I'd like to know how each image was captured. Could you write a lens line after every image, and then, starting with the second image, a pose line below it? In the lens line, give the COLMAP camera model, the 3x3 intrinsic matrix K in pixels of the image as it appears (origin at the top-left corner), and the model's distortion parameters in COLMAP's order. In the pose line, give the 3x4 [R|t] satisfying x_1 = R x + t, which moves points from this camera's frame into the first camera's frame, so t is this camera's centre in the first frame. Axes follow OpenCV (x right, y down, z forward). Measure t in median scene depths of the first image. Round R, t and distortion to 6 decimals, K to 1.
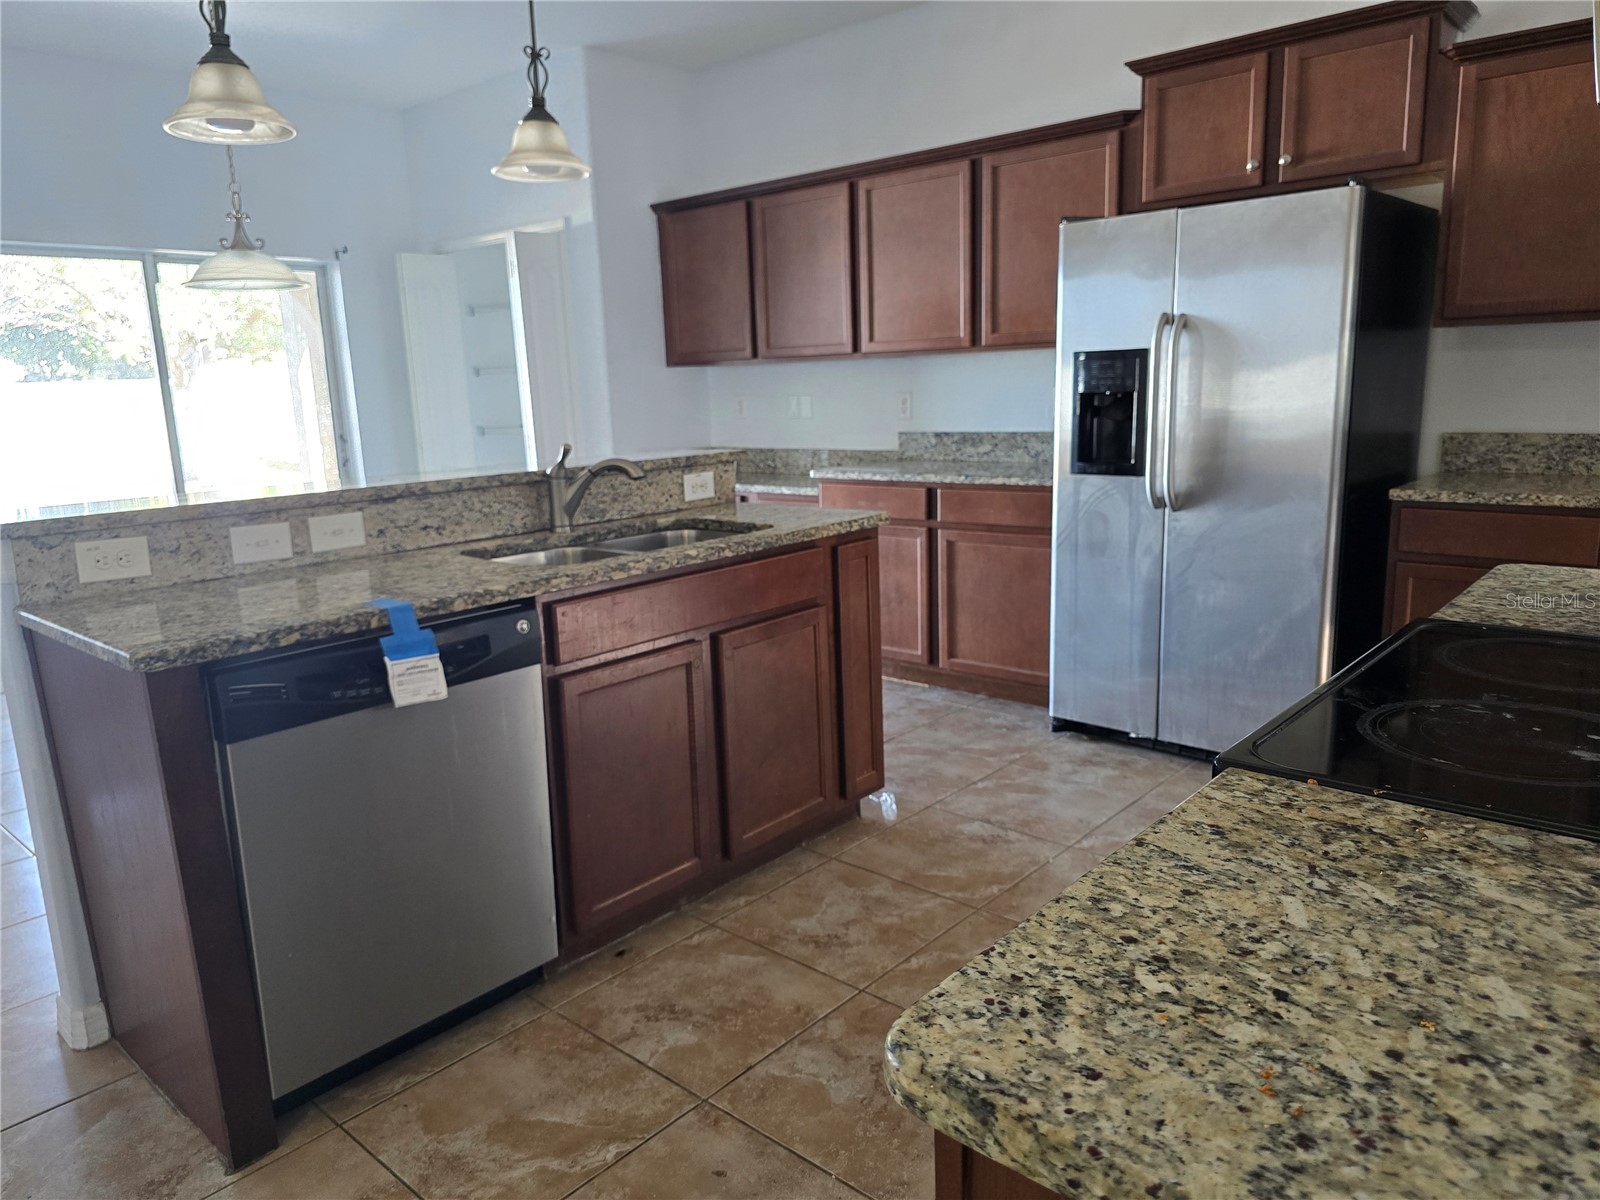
lens RADIAL K [[1091.6, 0, 798.4], [0, 1091.6, 668.8], [0, 0, 1]] dist [-0.003093, -0.001164]
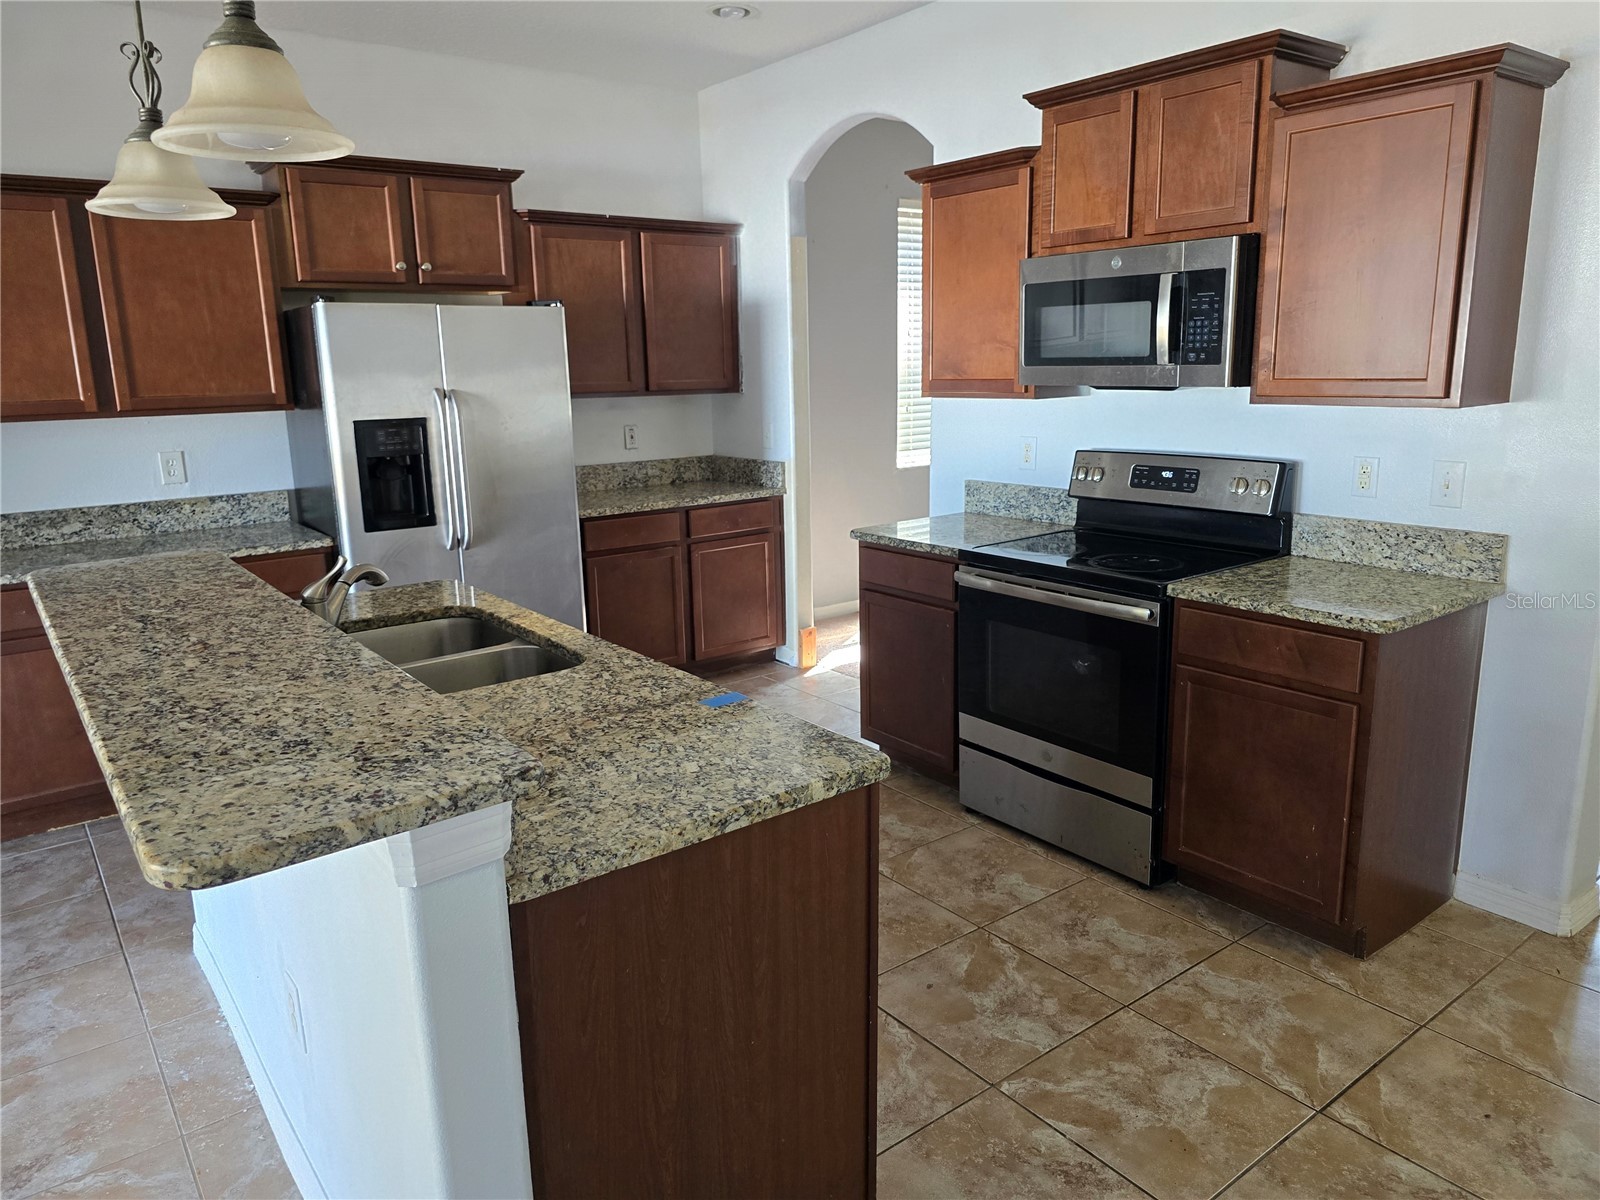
lens RADIAL K [[1083.1, 0, 800.0], [0, 1083.1, 600.0], [0, 0, 1]] dist [0.003812, 0.002230]
pose [[0.186337, -0.183769, 0.965146, -0.737624], [0.263544, 0.955699, 0.131089, -0.150253], [-0.946479, 0.229932, 0.226514, 0.396962]]
